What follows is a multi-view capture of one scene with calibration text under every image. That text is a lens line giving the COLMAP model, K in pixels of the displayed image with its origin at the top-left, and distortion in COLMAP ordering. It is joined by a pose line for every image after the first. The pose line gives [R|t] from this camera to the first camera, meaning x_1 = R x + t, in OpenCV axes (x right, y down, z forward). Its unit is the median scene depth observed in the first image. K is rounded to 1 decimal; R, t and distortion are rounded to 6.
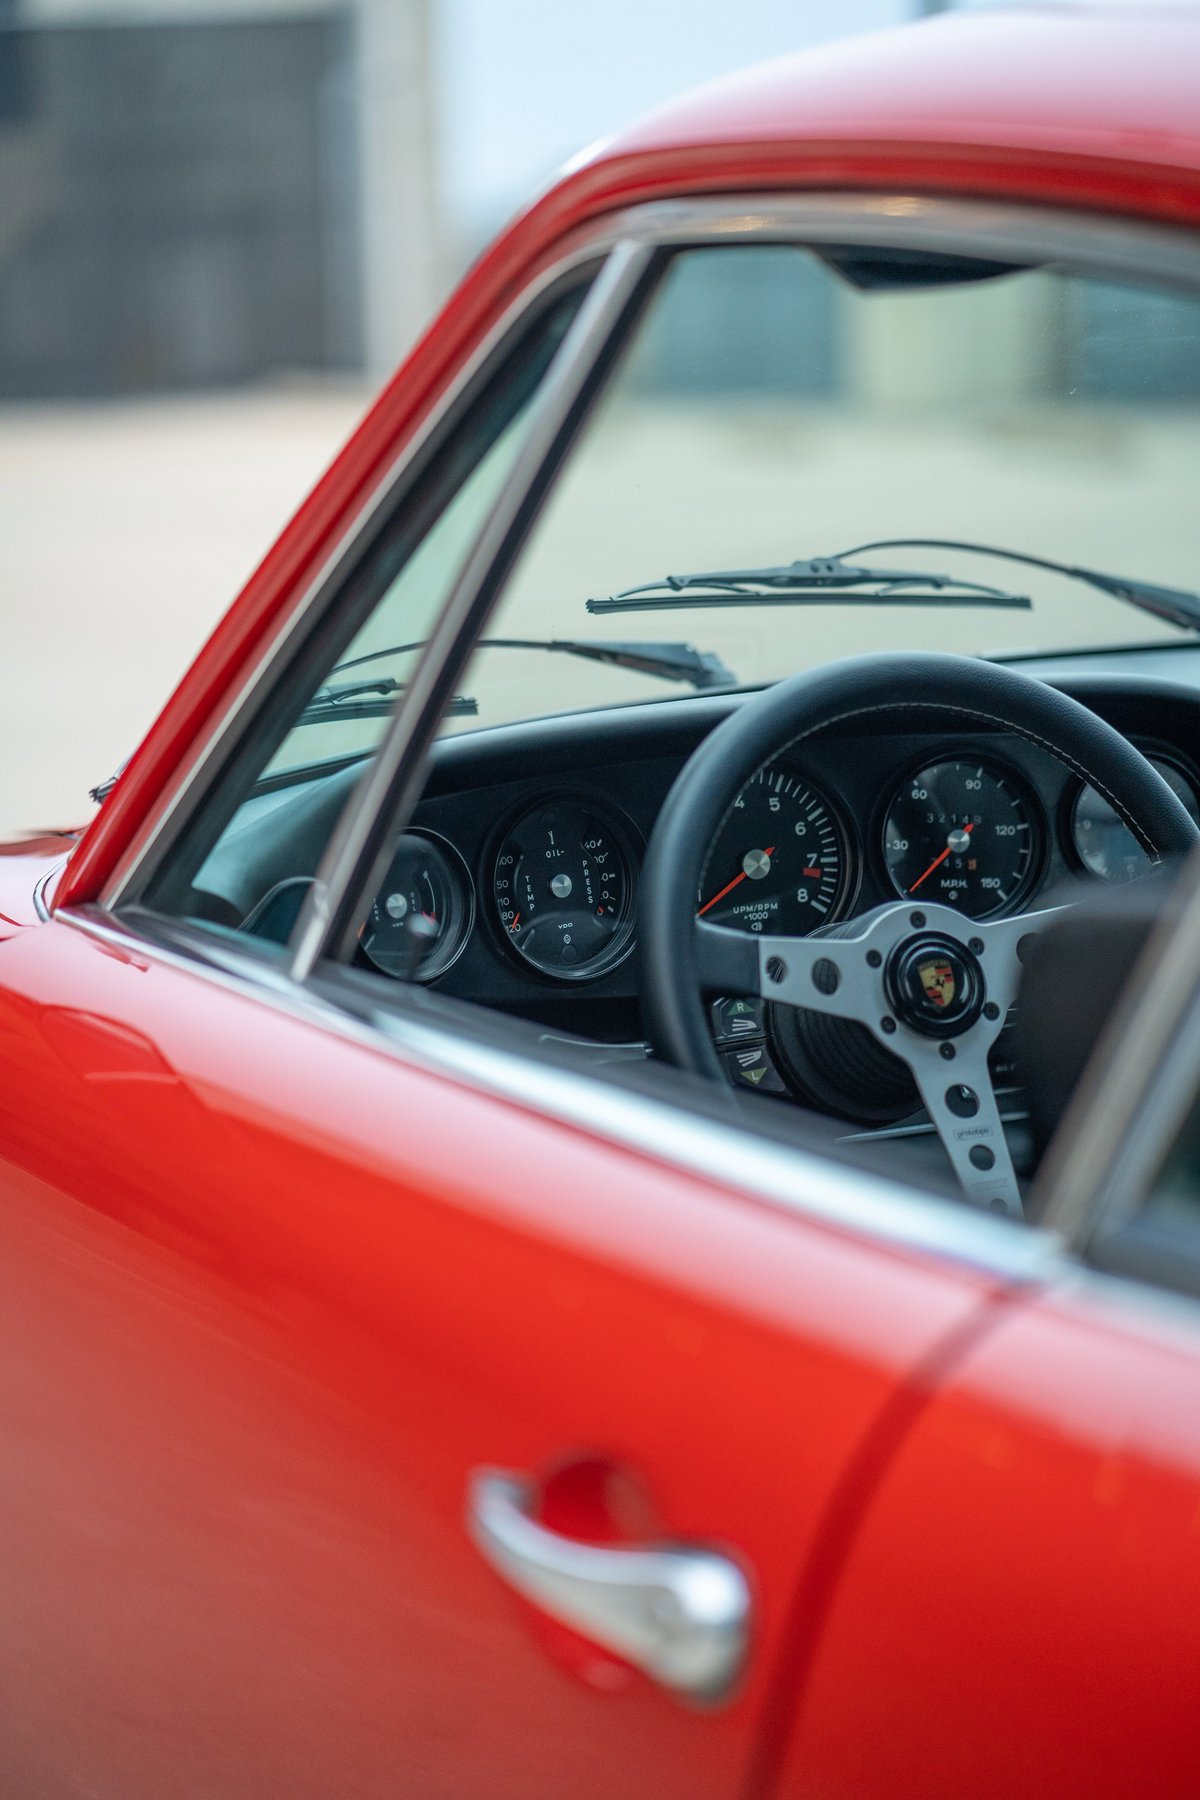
lens RADIAL K [[4663.0, 0, 668.8], [0, 4663.0, 896.9], [0, 0, 1]] dist [0.240439, 0.451847]
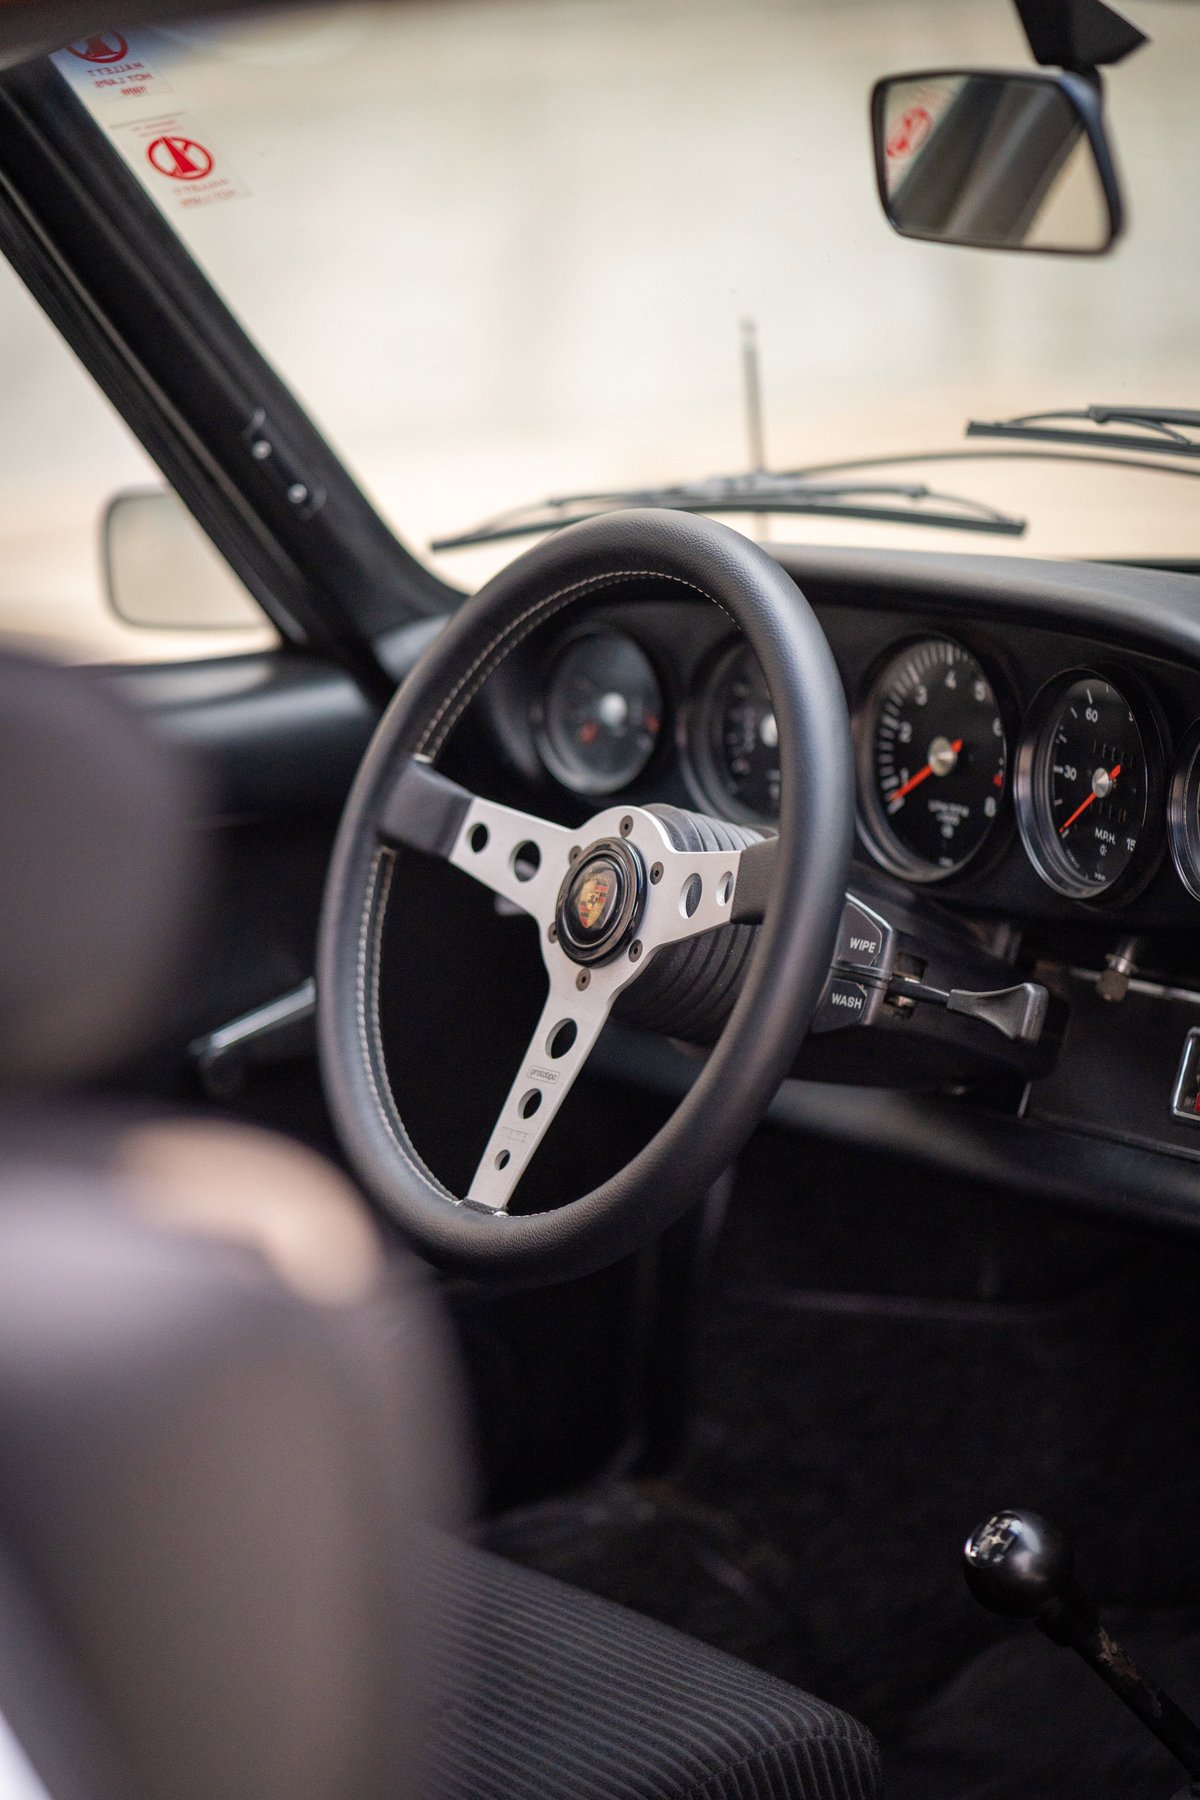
lens RADIAL K [[4663.0, 0, 668.8], [0, 4663.0, 896.9], [0, 0, 1]] dist [0.240439, 0.451847]
pose [[0.197283, 0.212905, -0.956949, 0.808999], [-0.122315, 0.973851, 0.191449, -0.135702], [0.972686, 0.079279, 0.218166, 0.765486]]
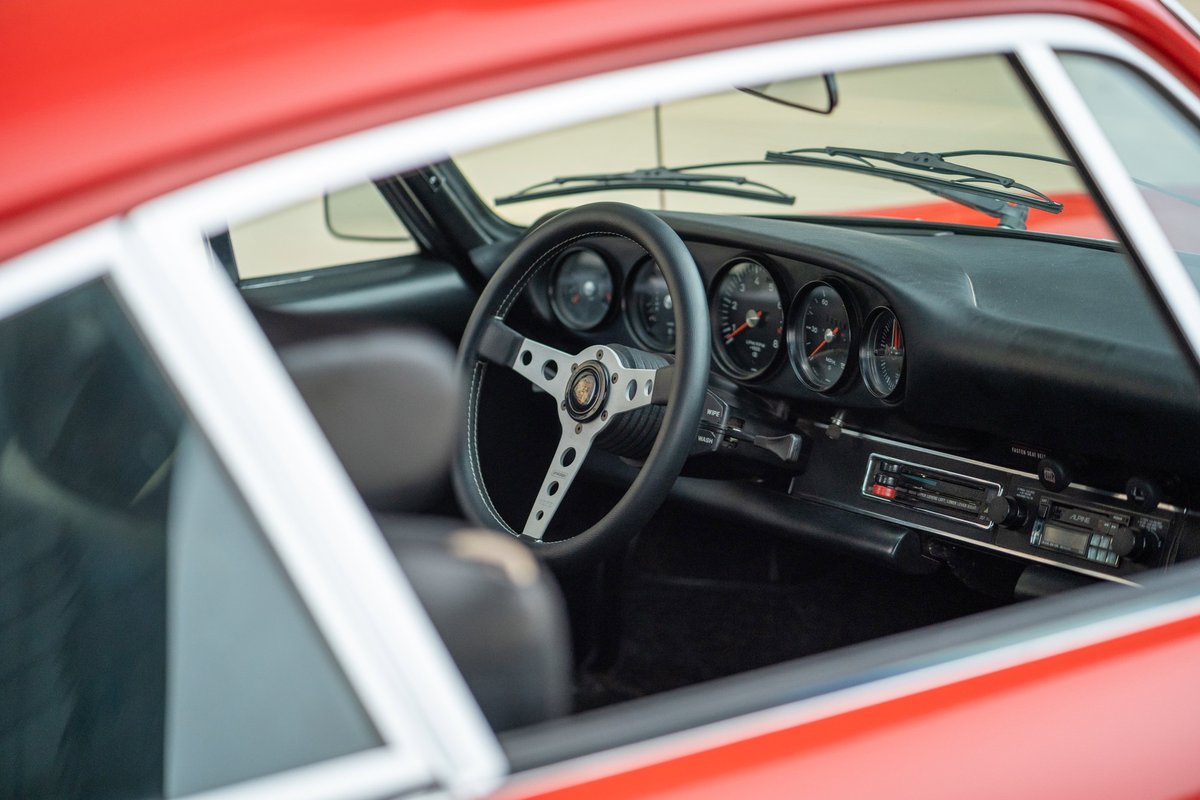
lens RADIAL K [[3108.7, 0, 600.0], [0, 3108.7, 400.0], [0, 0, 1]] dist [0.240439, 0.451847]
pose [[0.205107, 0.243438, -0.947982, 1.087993], [-0.131267, 0.966665, 0.219835, -0.219940], [0.969897, 0.079349, 0.230225, 0.679810]]
